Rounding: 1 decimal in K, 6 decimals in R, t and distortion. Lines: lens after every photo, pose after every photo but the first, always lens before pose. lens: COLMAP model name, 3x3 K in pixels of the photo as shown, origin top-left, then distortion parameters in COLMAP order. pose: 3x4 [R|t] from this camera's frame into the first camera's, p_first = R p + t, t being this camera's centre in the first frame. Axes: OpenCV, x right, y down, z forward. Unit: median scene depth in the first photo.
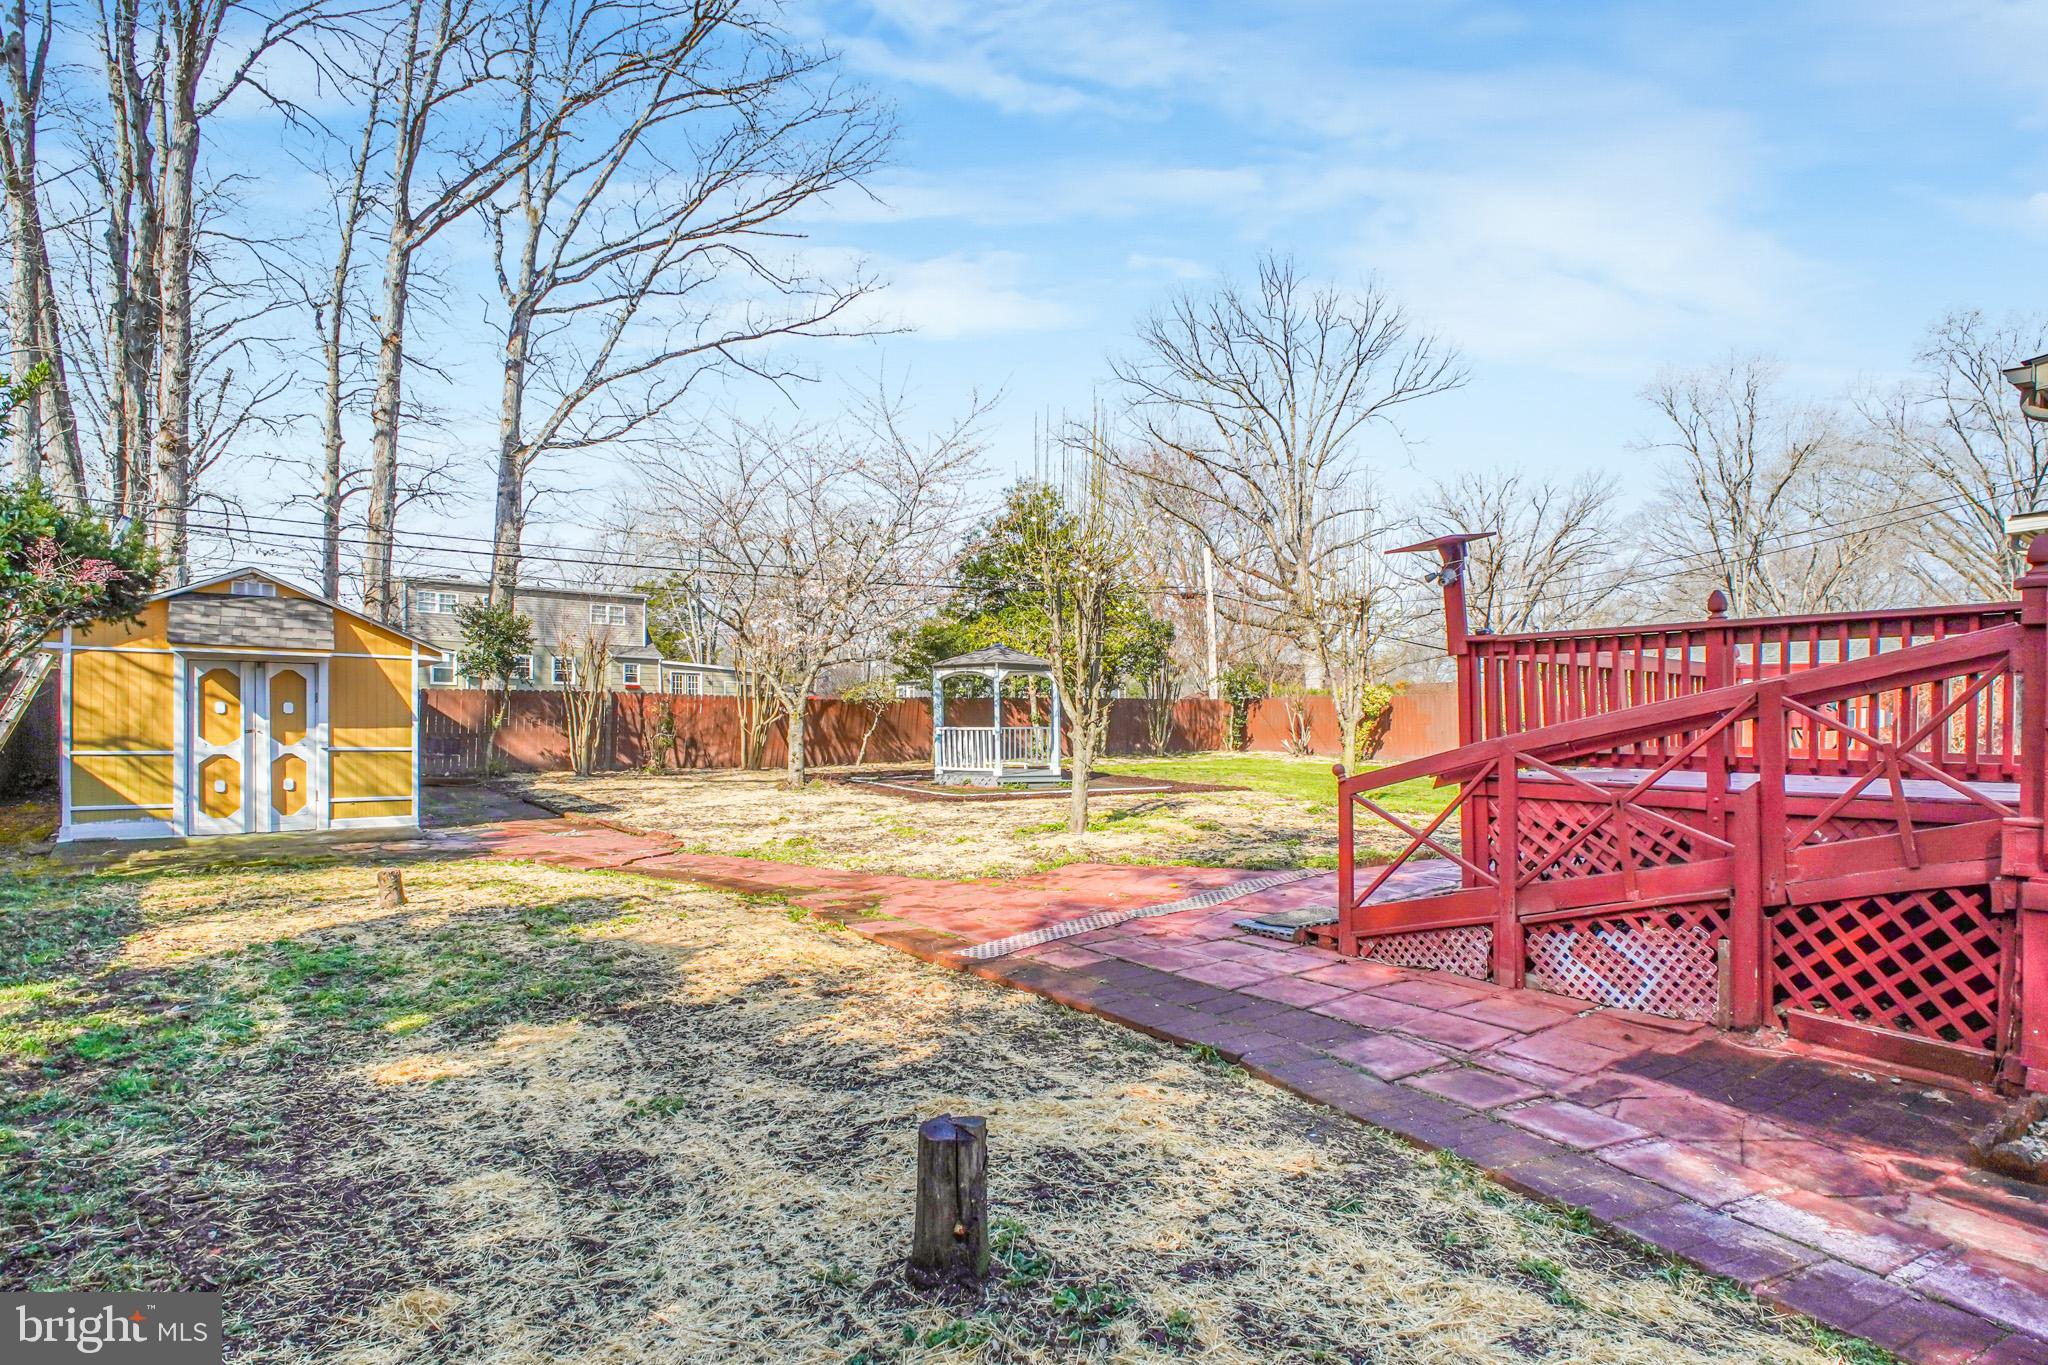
lens RADIAL K [[1101.5, 0, 1012.9], [0, 1101.5, 722.0], [0, 0, 1]] dist [0.026655, -0.022014]
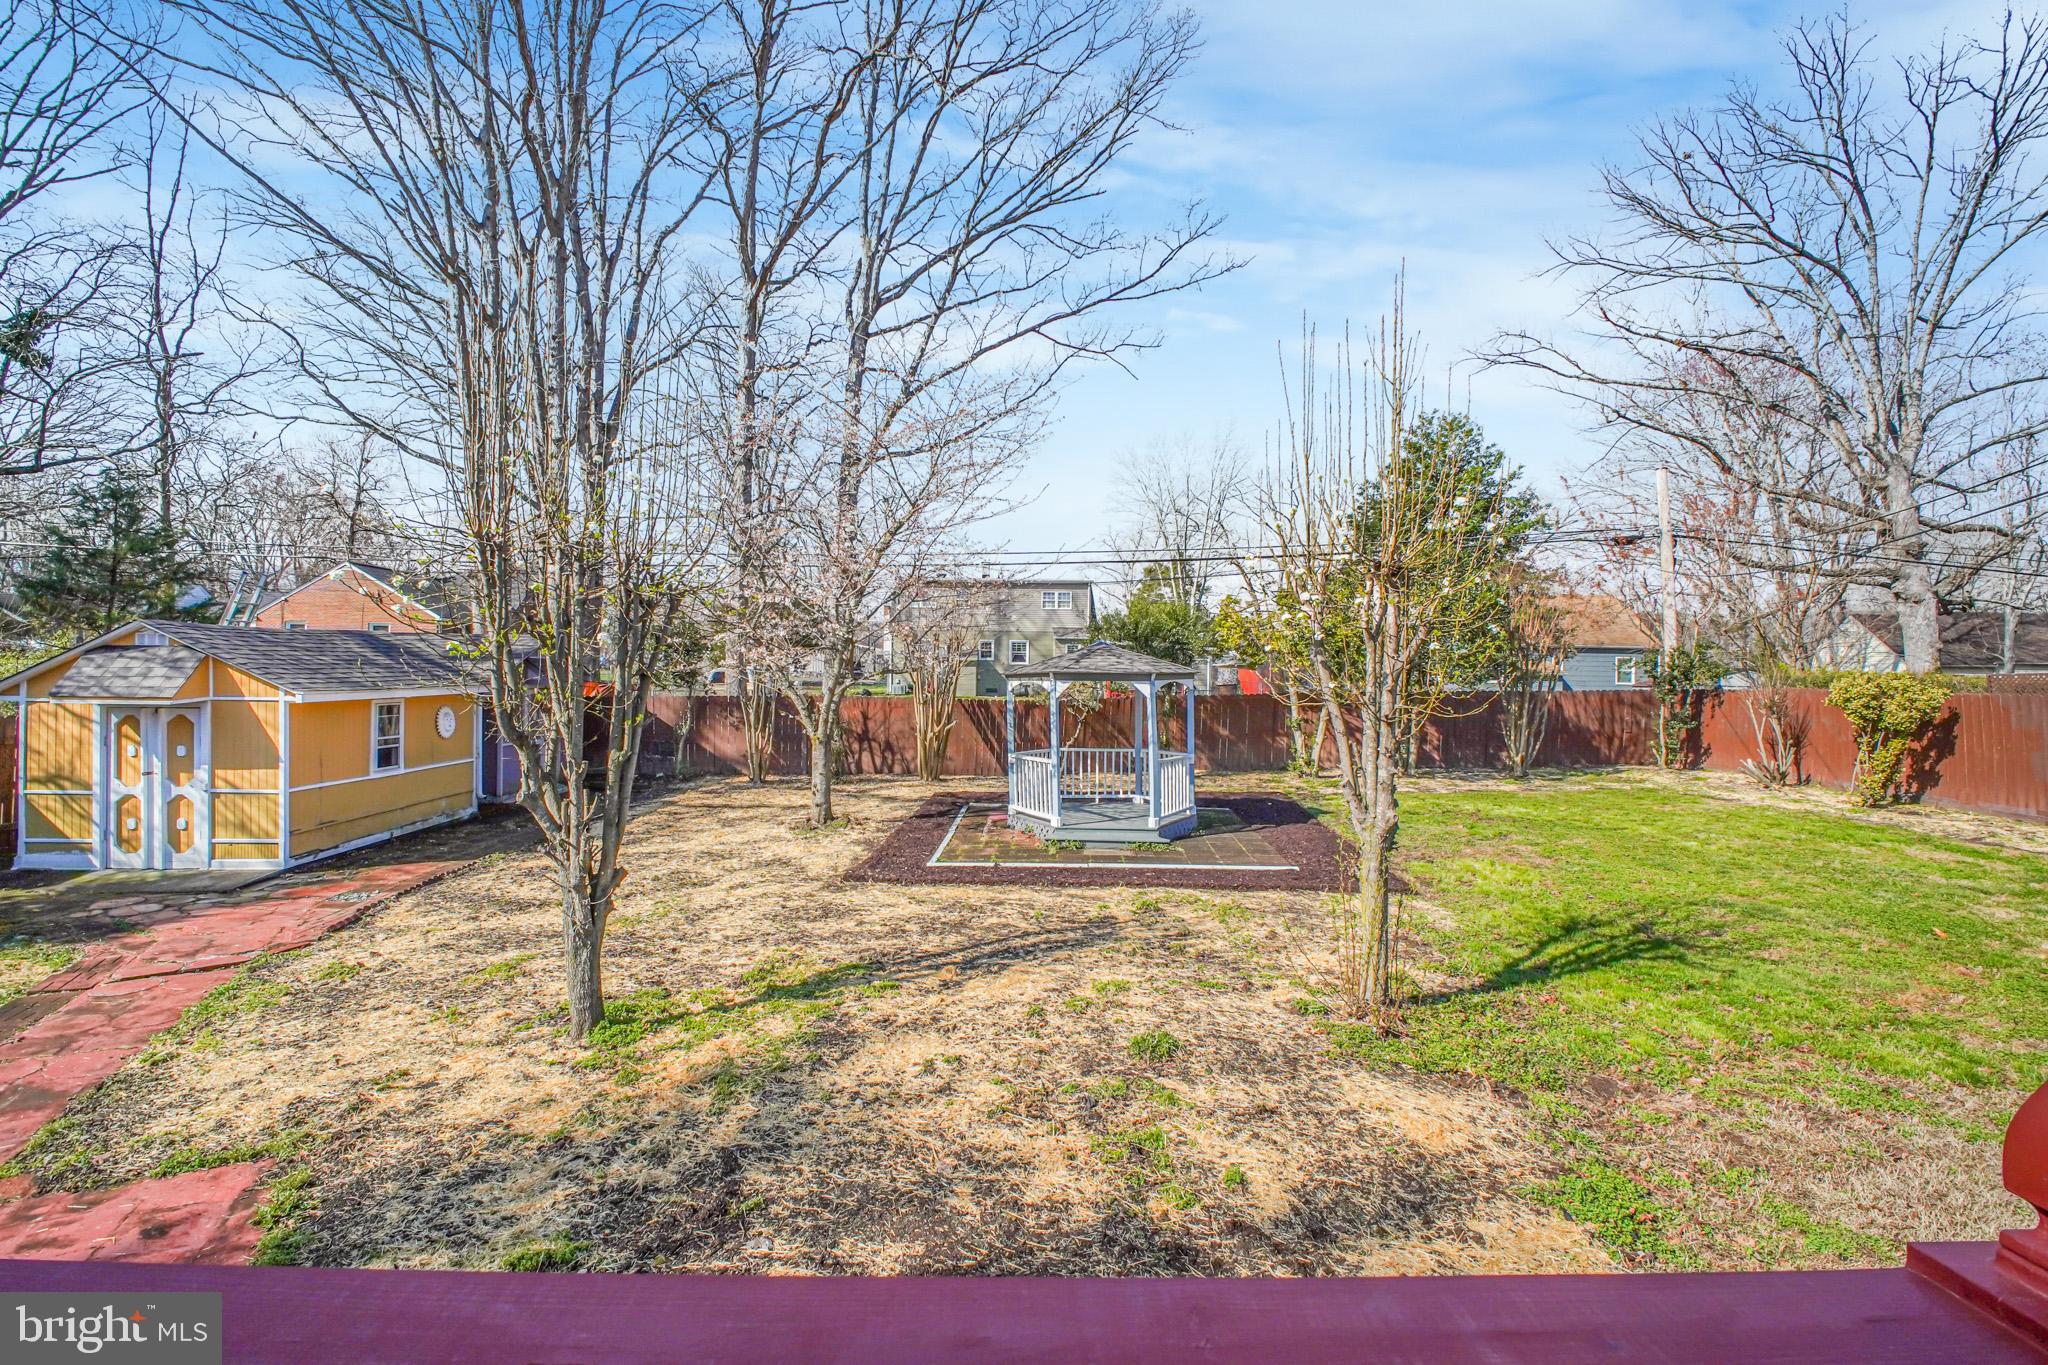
lens RADIAL K [[930.9, 0, 1040.8], [0, 930.9, 673.9], [0, 0, 1]] dist [0.001079, -0.004537]
pose [[0.815057, -0.005092, -0.579358, 0.244155], [0.005913, 0.999982, -0.000470, -0.037776], [0.579350, -0.003043, 0.815073, 0.361199]]
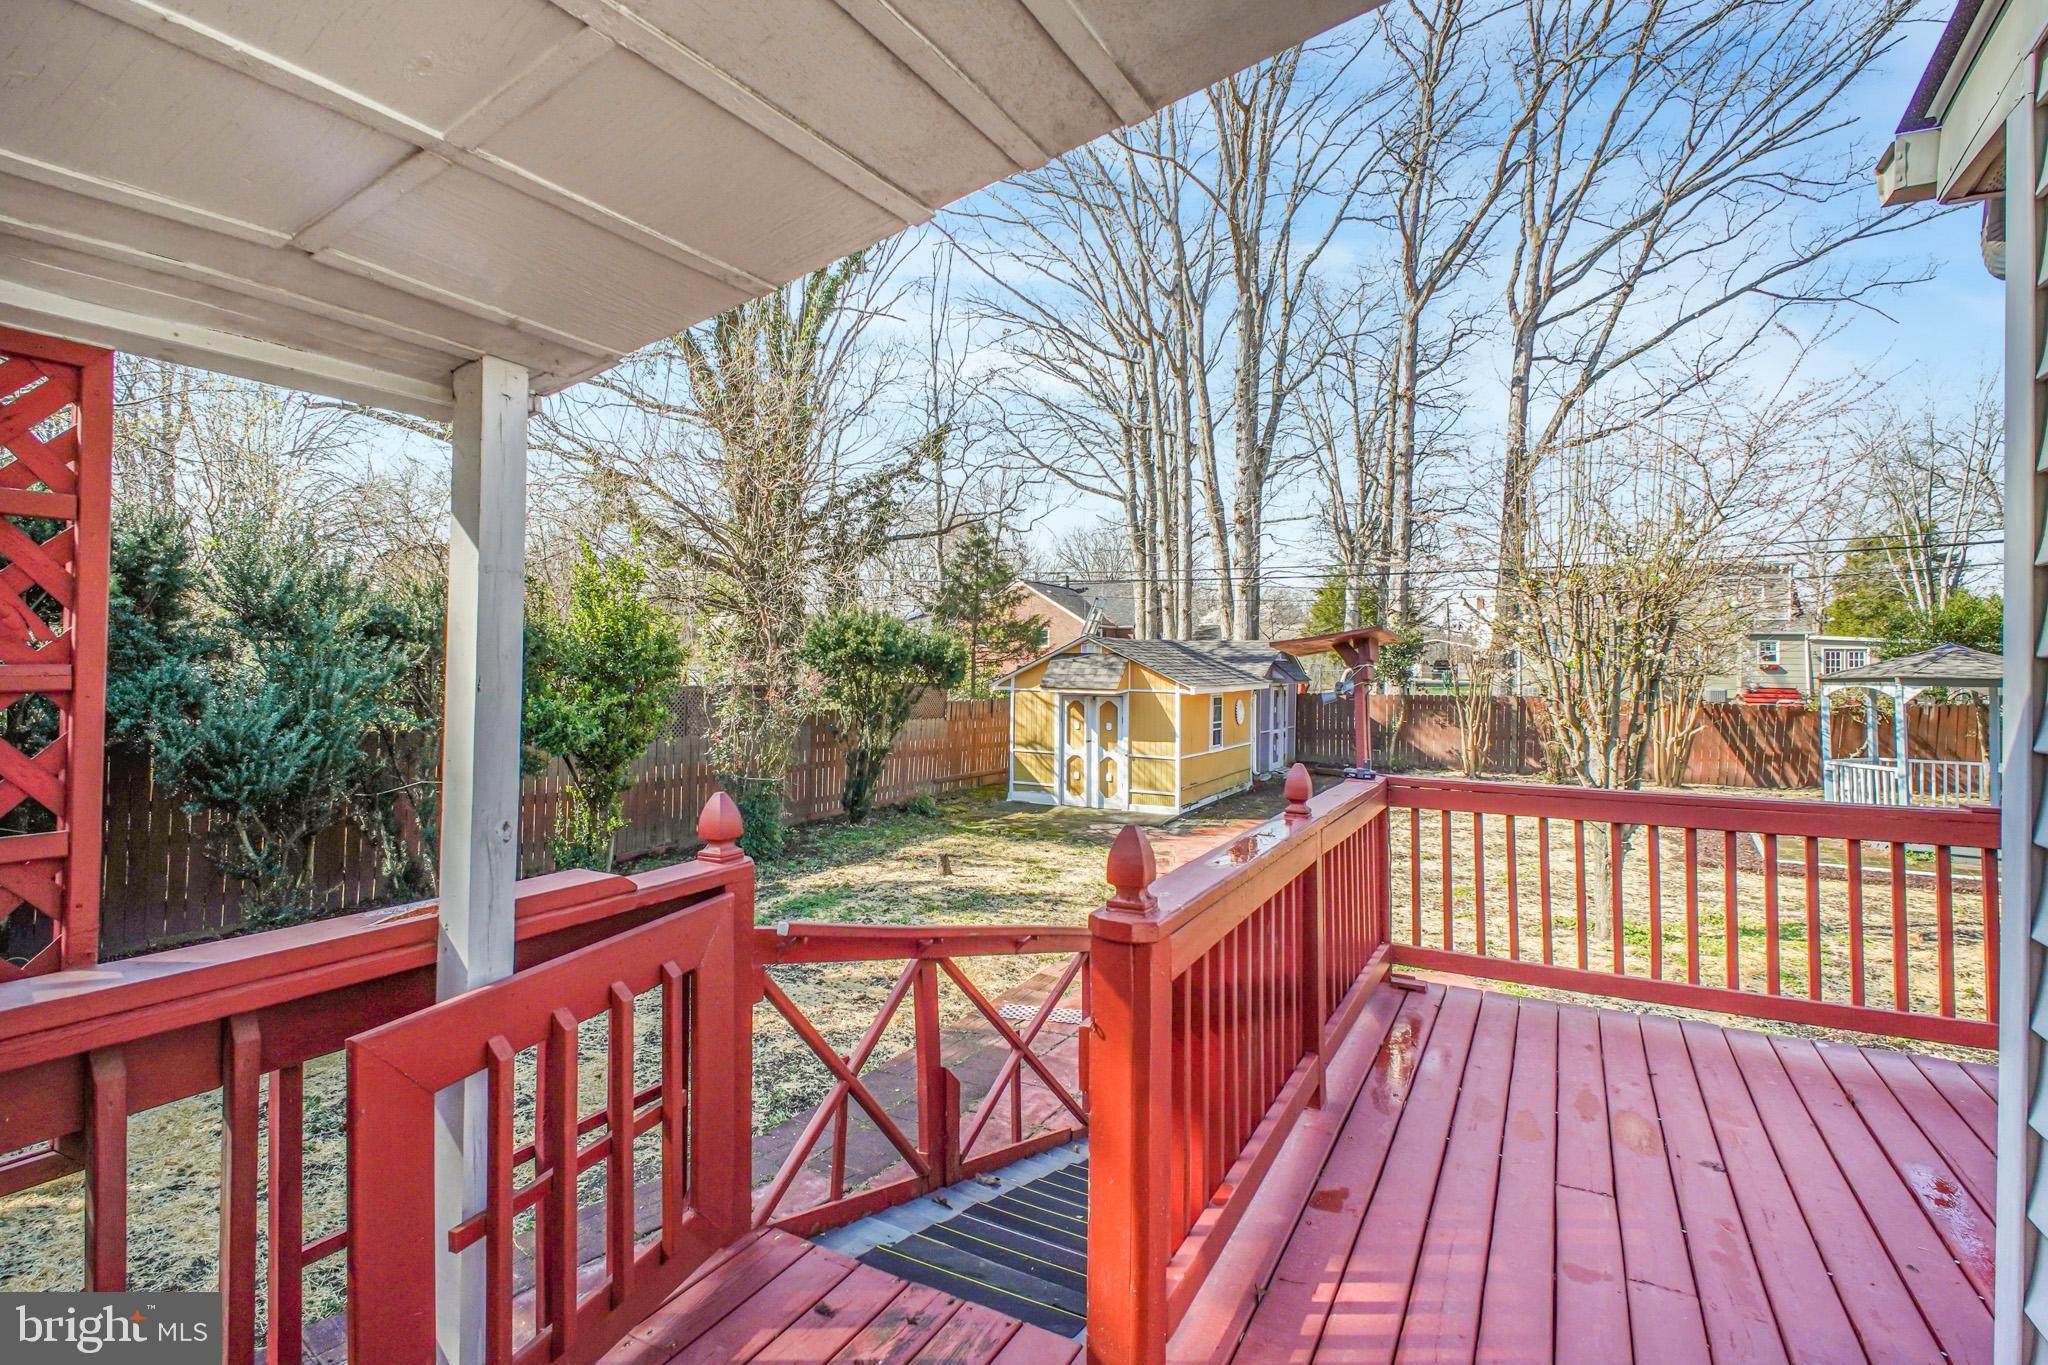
lens RADIAL K [[1008.5, 0, 972.6], [0, 1008.5, 647.5], [0, 0, 1]] dist [0.001245, -0.011550]
pose [[0.376131, -0.023247, -0.926275, 0.258831], [-0.001439, 0.999669, -0.025674, -0.040013], [0.926565, 0.010990, 0.375973, 0.150647]]
